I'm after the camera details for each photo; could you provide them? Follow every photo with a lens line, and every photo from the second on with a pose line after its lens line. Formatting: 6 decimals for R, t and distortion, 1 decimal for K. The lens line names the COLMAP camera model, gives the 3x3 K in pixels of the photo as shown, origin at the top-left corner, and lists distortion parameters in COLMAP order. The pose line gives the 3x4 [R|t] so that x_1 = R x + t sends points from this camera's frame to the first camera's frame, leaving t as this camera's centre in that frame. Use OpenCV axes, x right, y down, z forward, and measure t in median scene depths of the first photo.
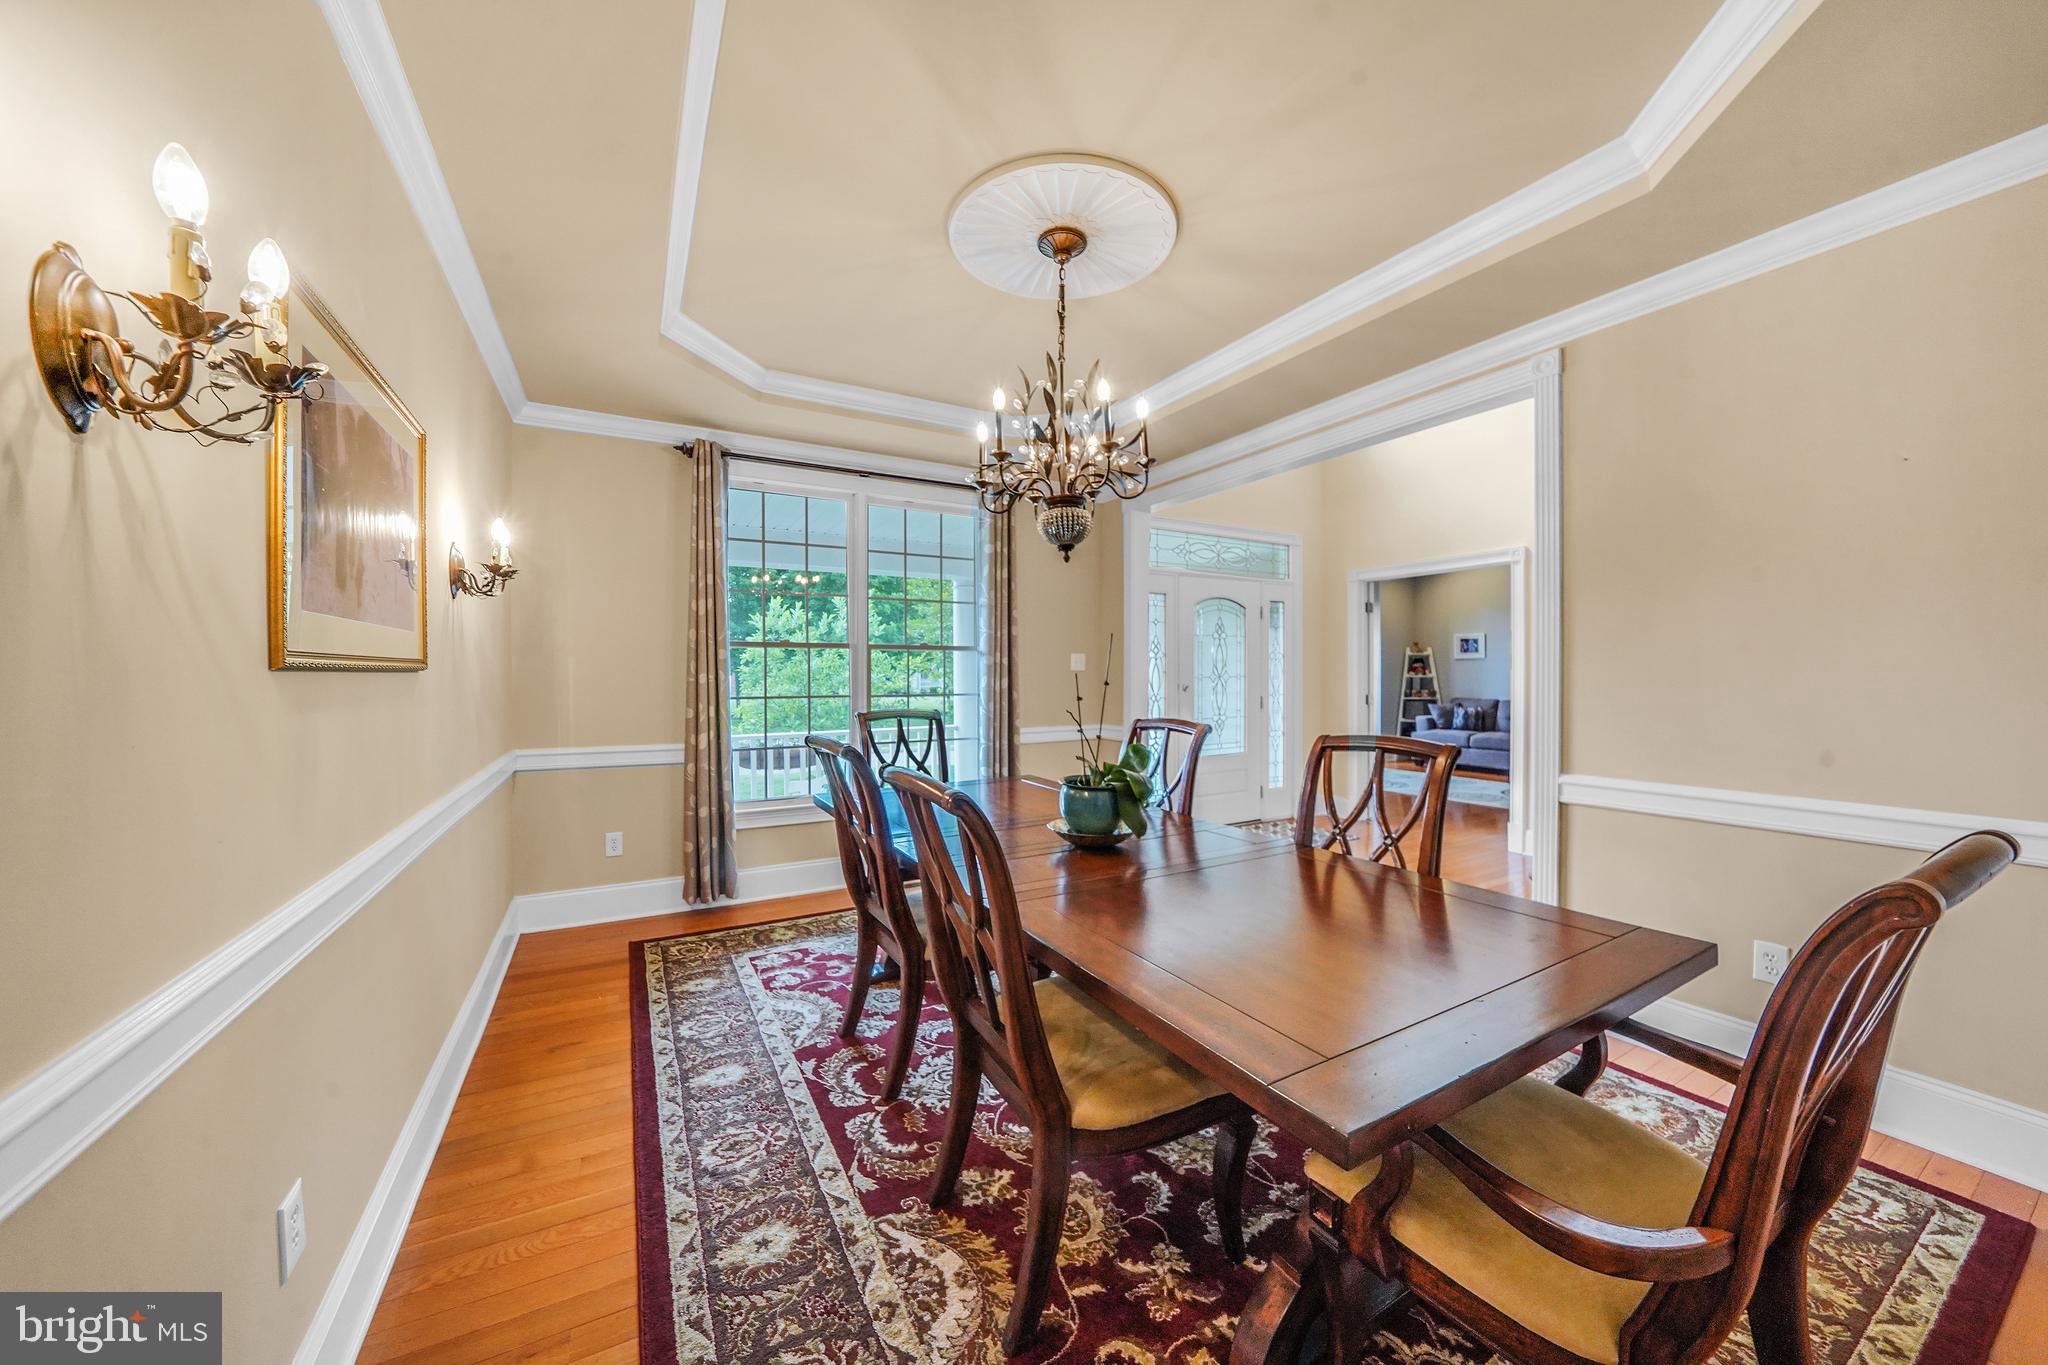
lens RADIAL K [[719.1, 0, 1035.5], [0, 719.1, 681.4], [0, 0, 1]] dist [-0.028770, 0.004273]
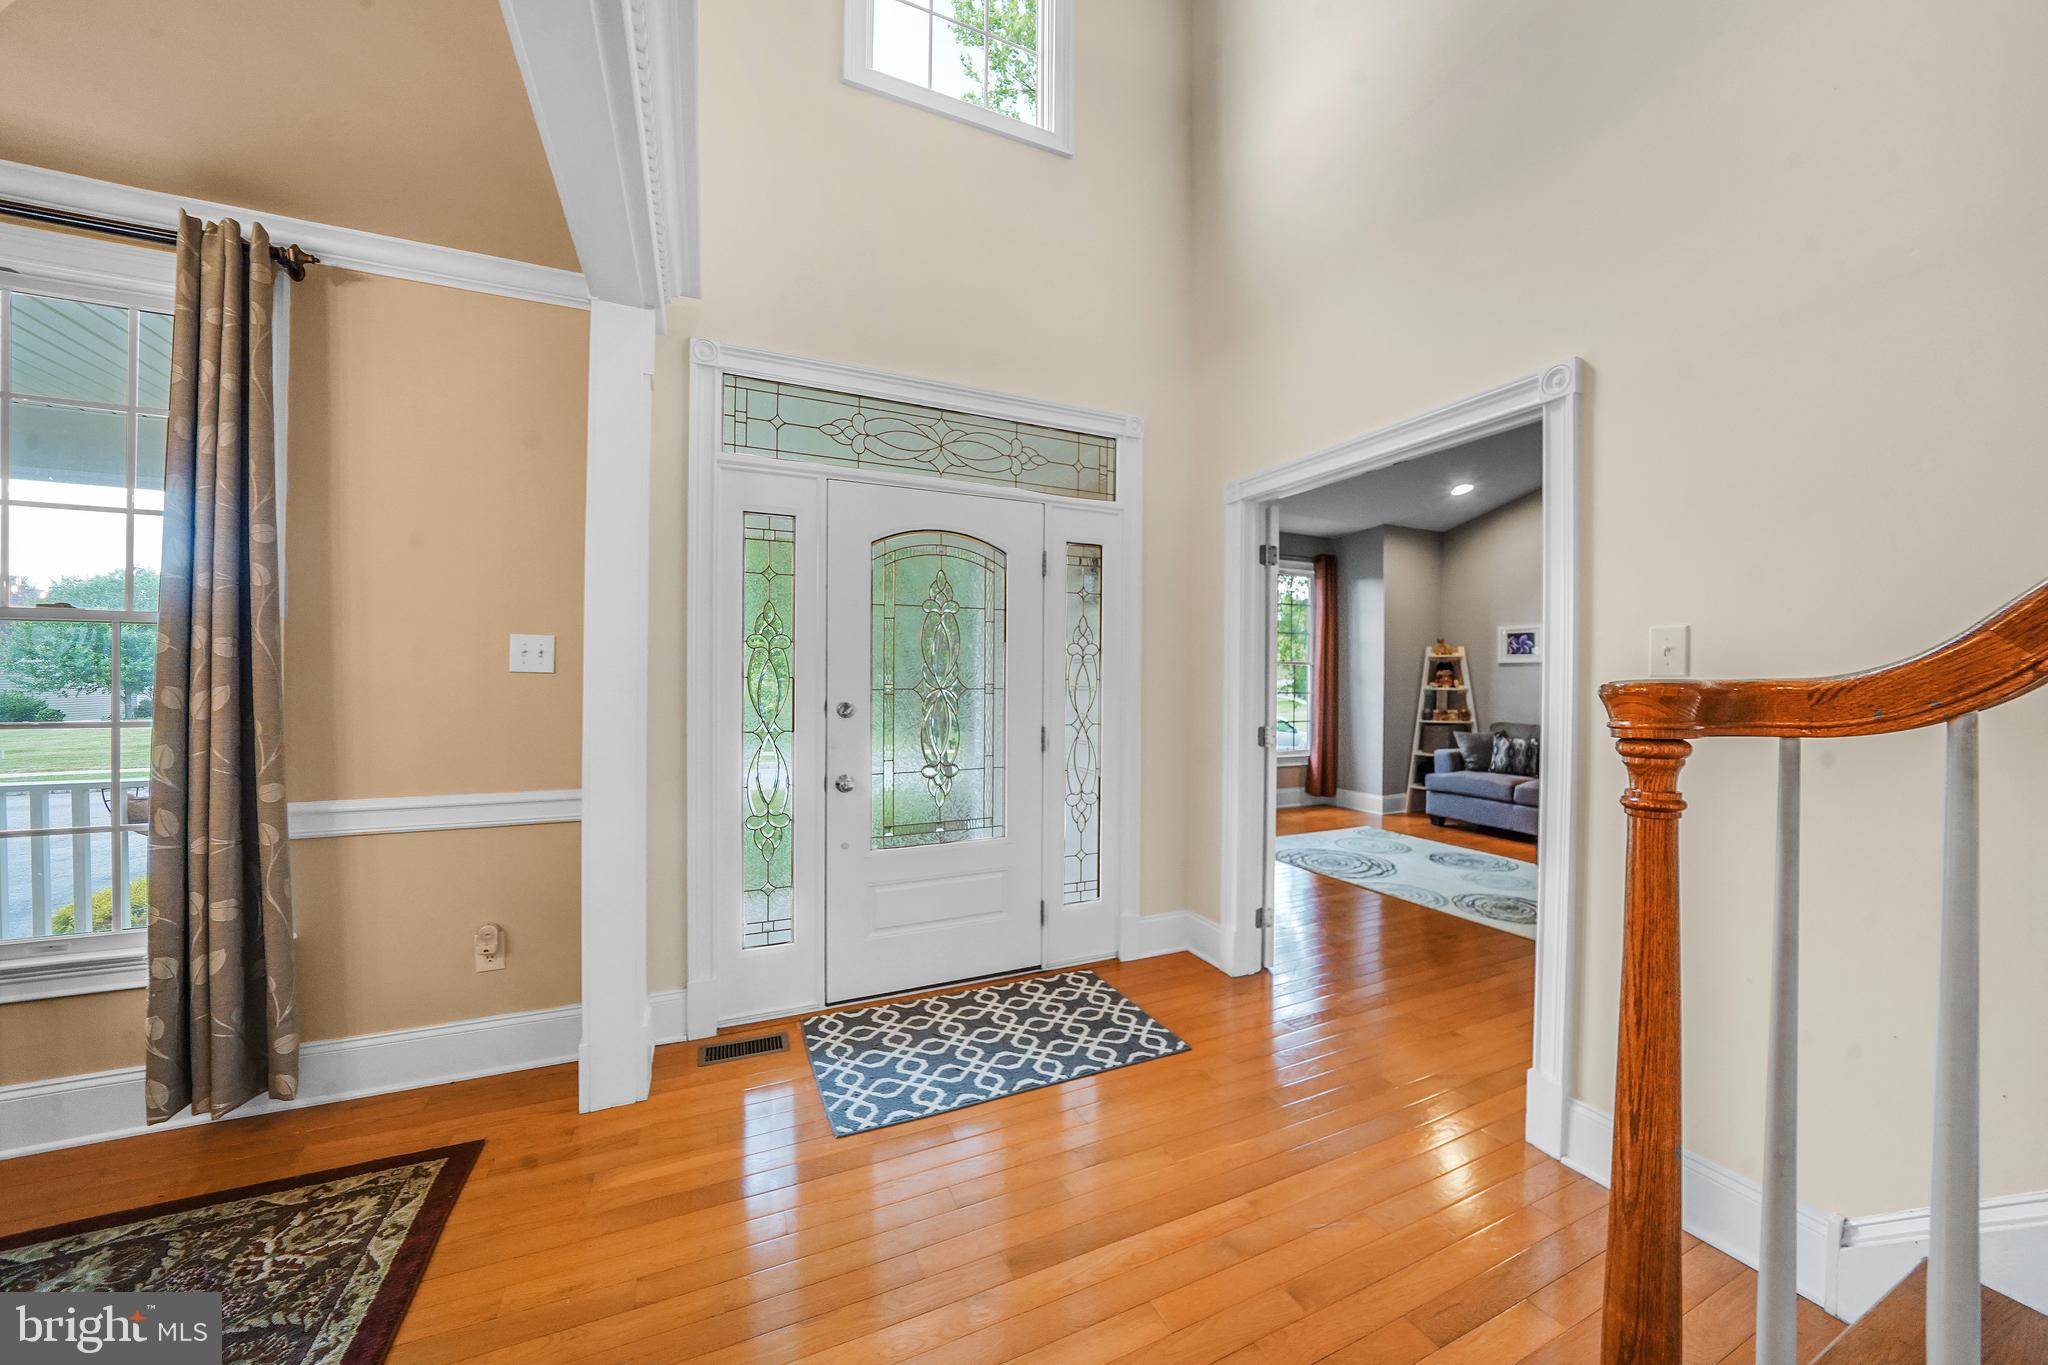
lens RADIAL K [[719.1, 0, 1035.5], [0, 719.1, 681.4], [0, 0, 1]] dist [-0.028770, 0.004273]
pose [[0.995696, 0.013800, -0.091644, 0.225763], [-0.014295, 0.999887, -0.004750, -0.005734], [0.091568, 0.006040, 0.995781, 0.308903]]
